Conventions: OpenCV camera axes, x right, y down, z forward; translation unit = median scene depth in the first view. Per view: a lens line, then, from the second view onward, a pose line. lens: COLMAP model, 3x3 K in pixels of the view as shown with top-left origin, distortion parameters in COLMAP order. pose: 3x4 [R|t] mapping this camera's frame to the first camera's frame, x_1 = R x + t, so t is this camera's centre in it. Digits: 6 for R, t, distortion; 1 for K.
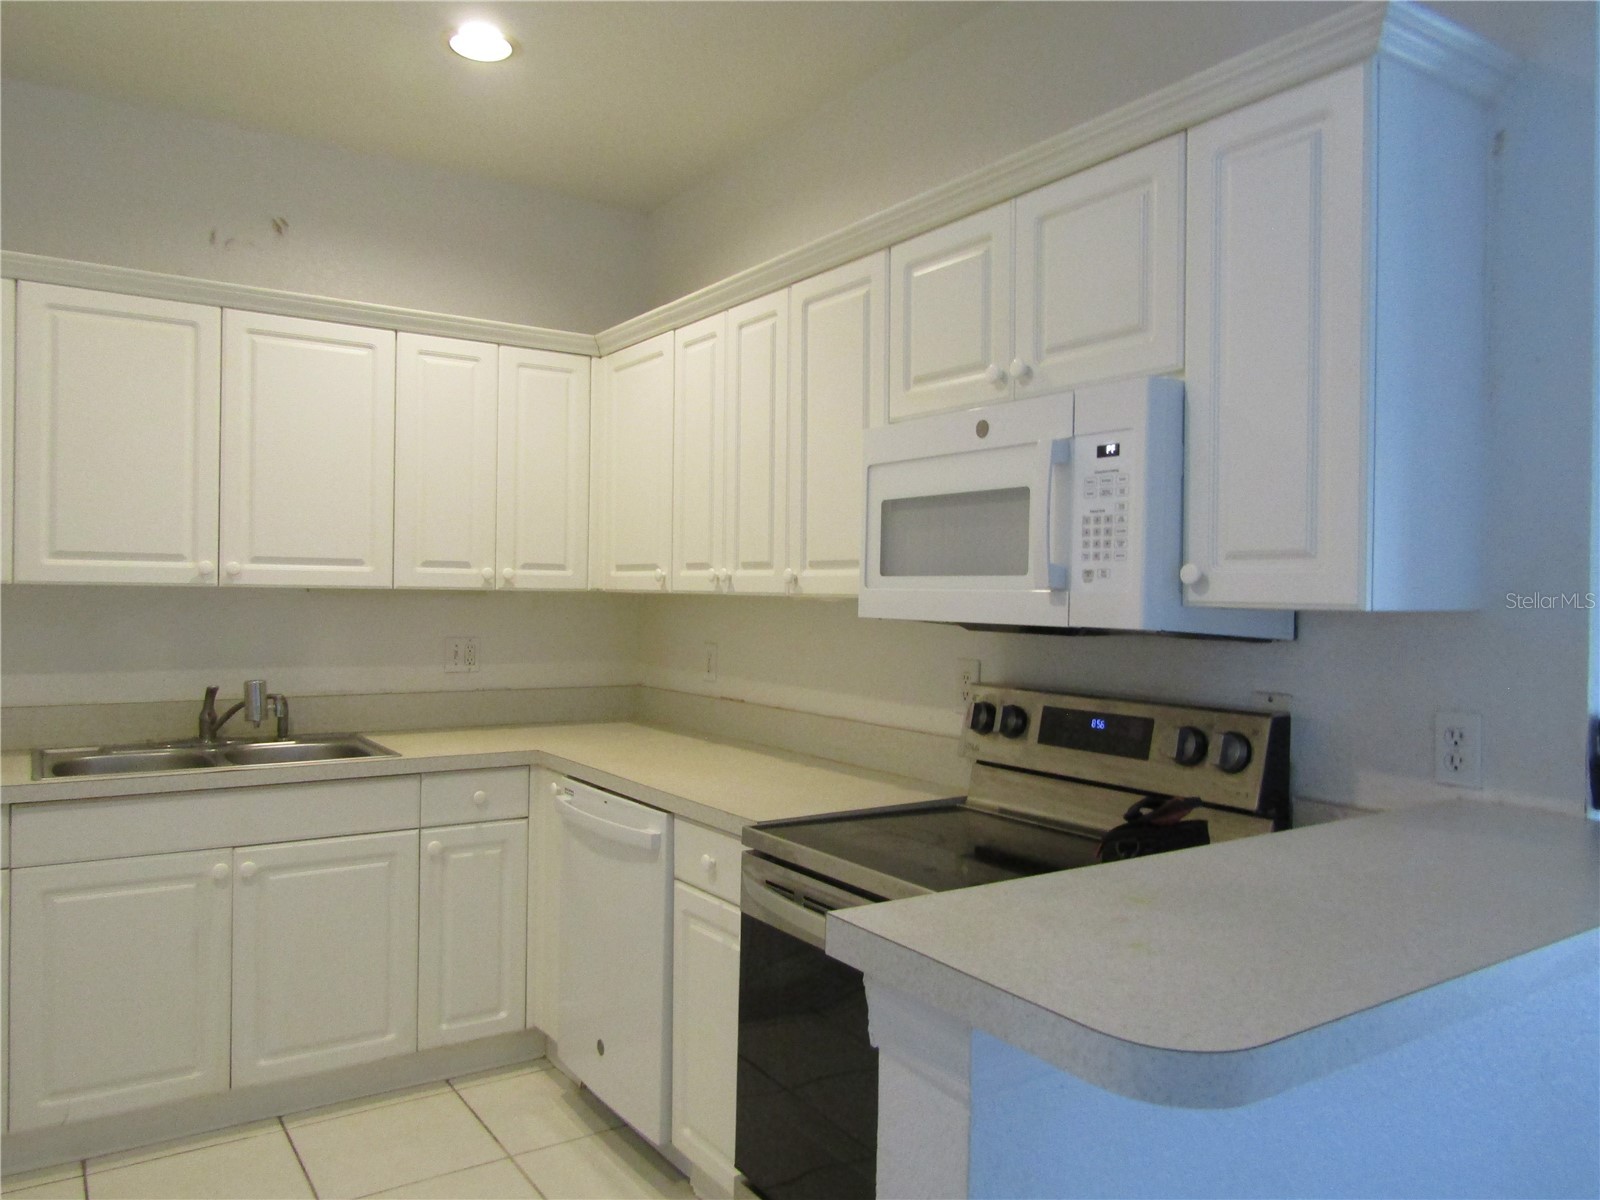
lens RADIAL K [[1151.0, 0, 797.6], [0, 1151.0, 598.8], [0, 0, 1]] dist [0.003299, -0.005047]
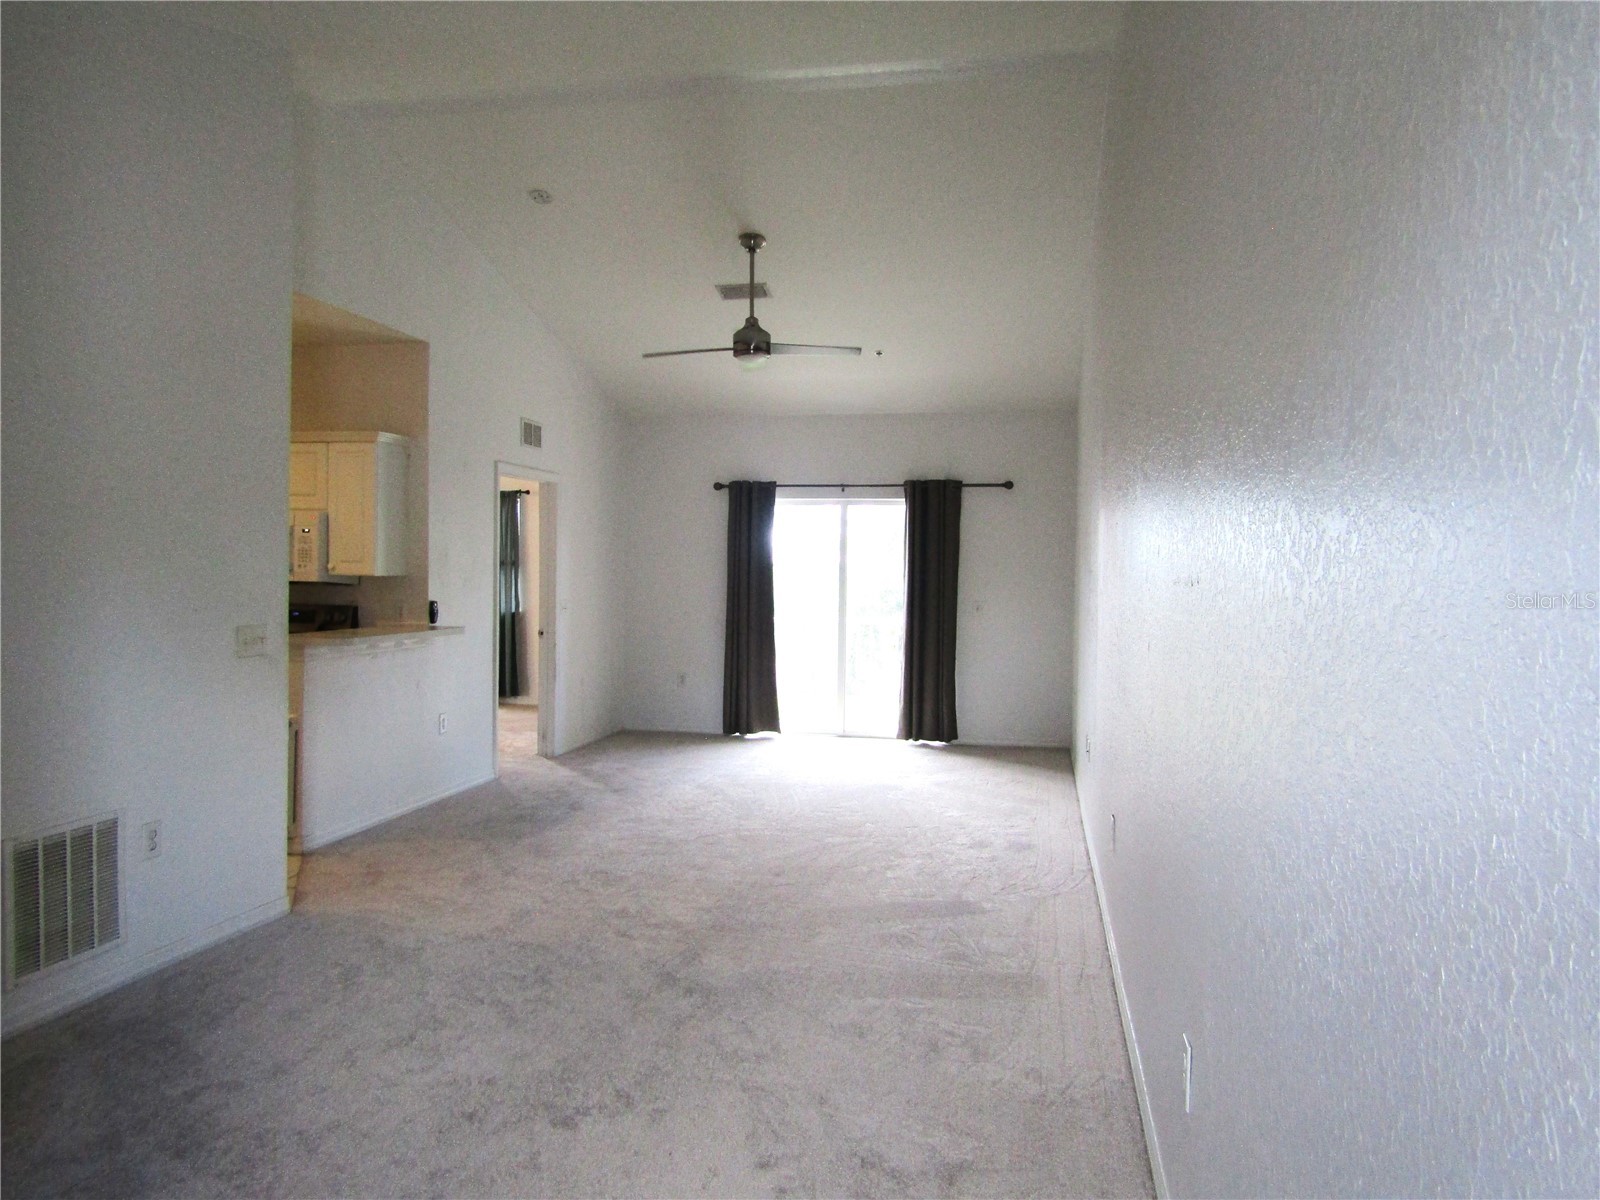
lens RADIAL K [[1142.3, 0, 800.0], [0, 1142.3, 600.0], [0, 0, 1]] dist [-0.010296, 0.002156]
pose [[0.715084, -0.023052, 0.698658, -1.050485], [-0.000427, 0.999442, 0.033413, -0.034018], [-0.699038, -0.024192, 0.714675, -2.454608]]
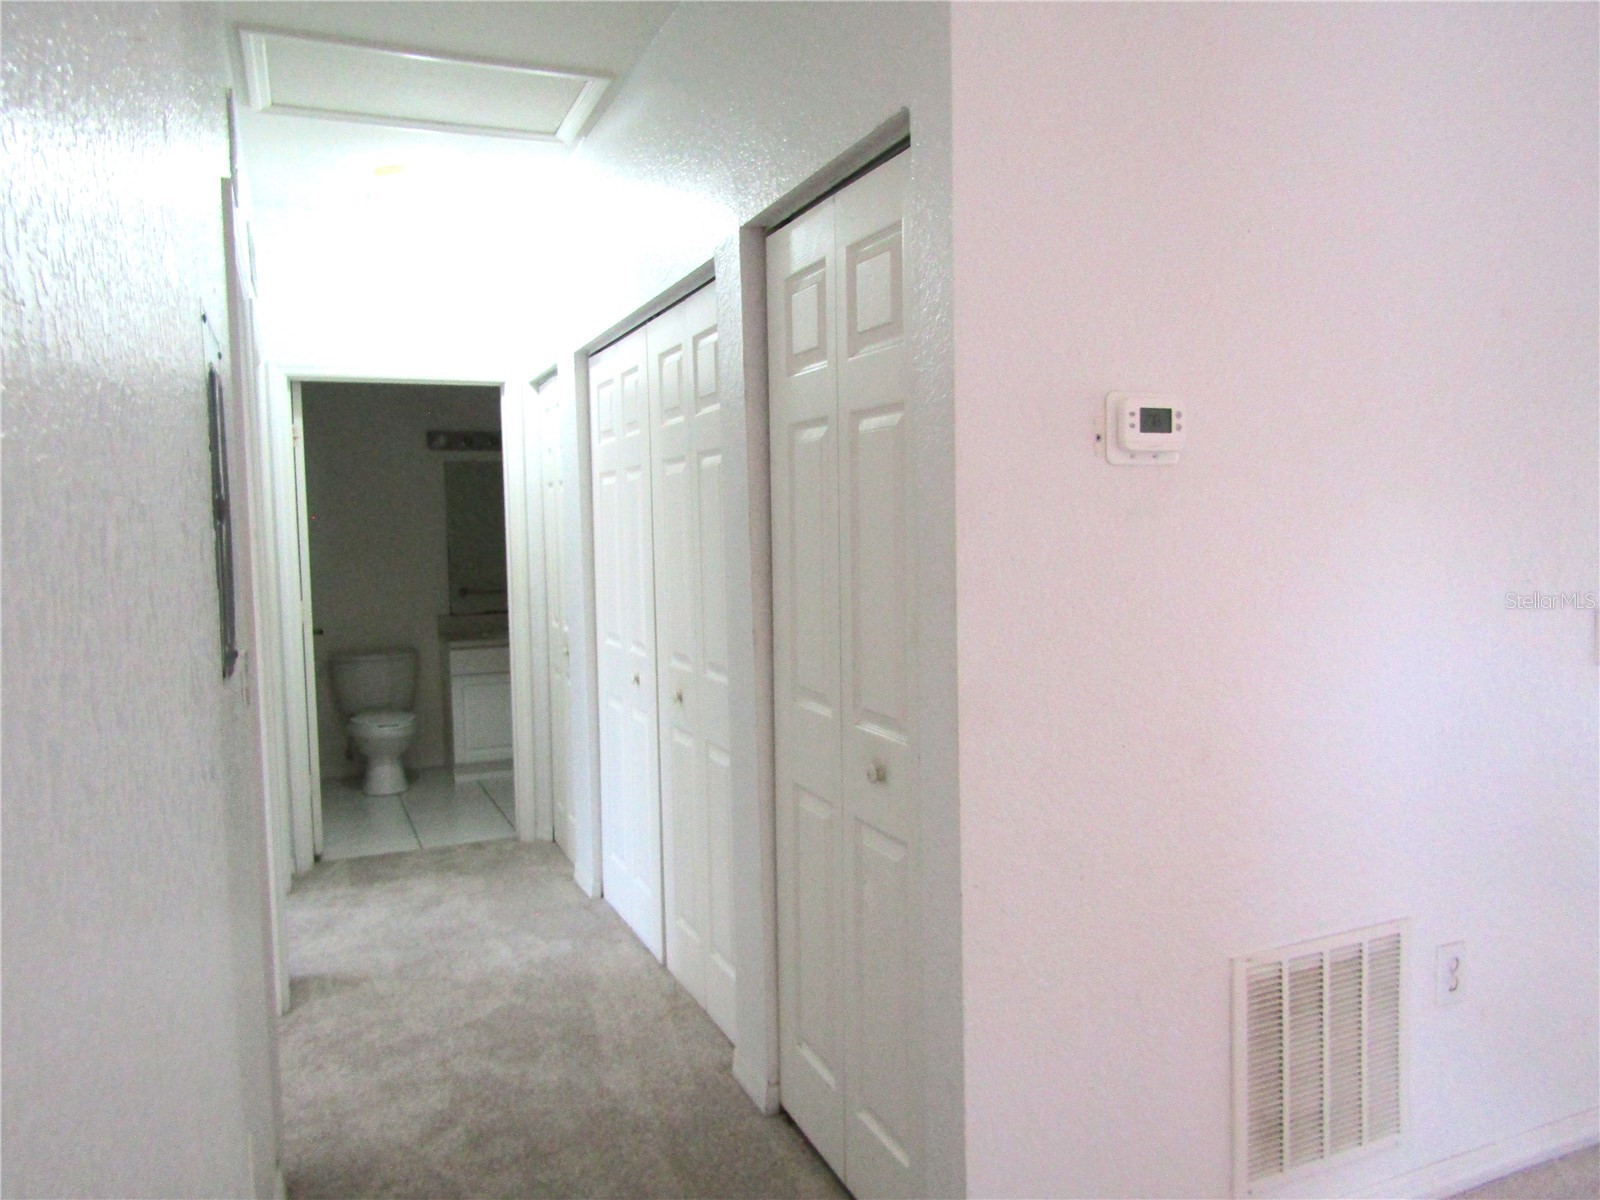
lens RADIAL K [[1151.0, 0, 797.6], [0, 1151.0, 598.8], [0, 0, 1]] dist [0.003299, -0.005047]
pose [[0.982032, -0.026979, -0.186775, -0.906477], [0.037277, 0.997959, 0.051846, -0.017066], [0.184995, -0.057877, 0.981034, -1.490281]]
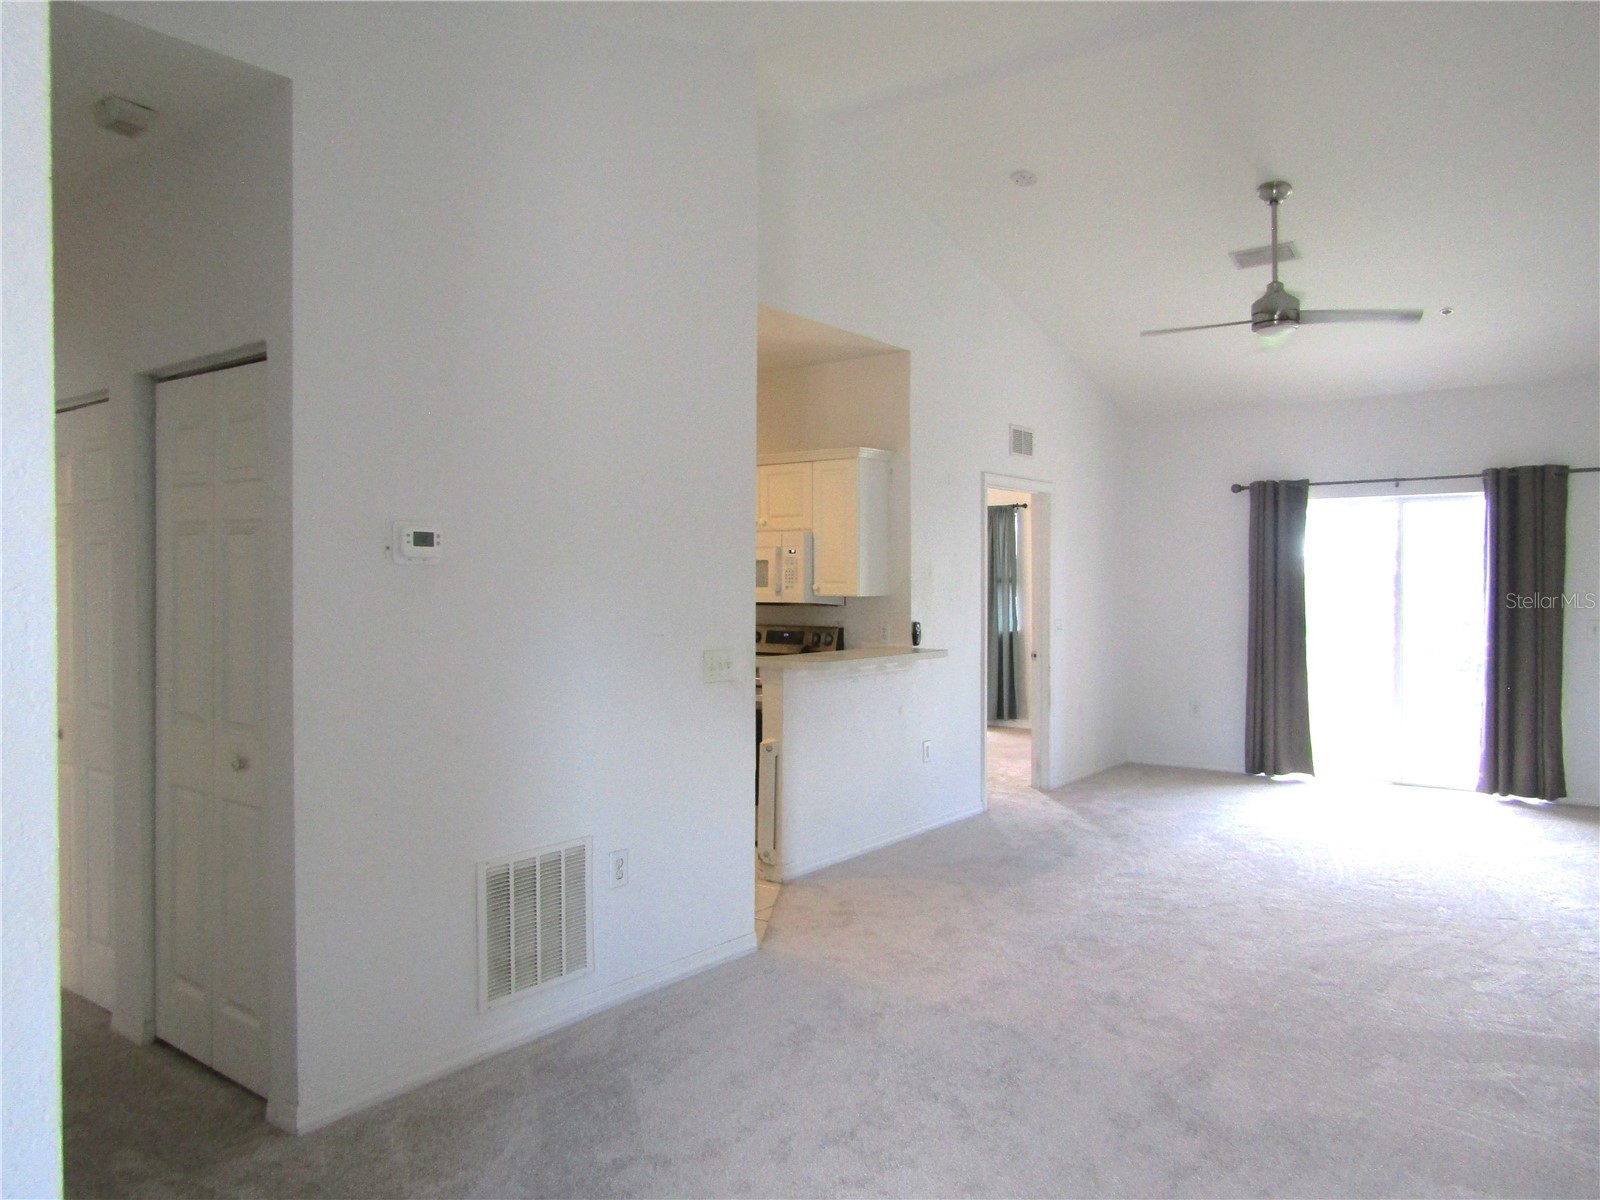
lens RADIAL K [[1142.3, 0, 800.0], [0, 1142.3, 600.0], [0, 0, 1]] dist [-0.010296, 0.002156]
pose [[0.945086, -0.021090, 0.326140, -0.811330], [0.016925, 0.999735, 0.015604, -0.035153], [-0.326382, -0.009227, 0.945193, -2.199420]]
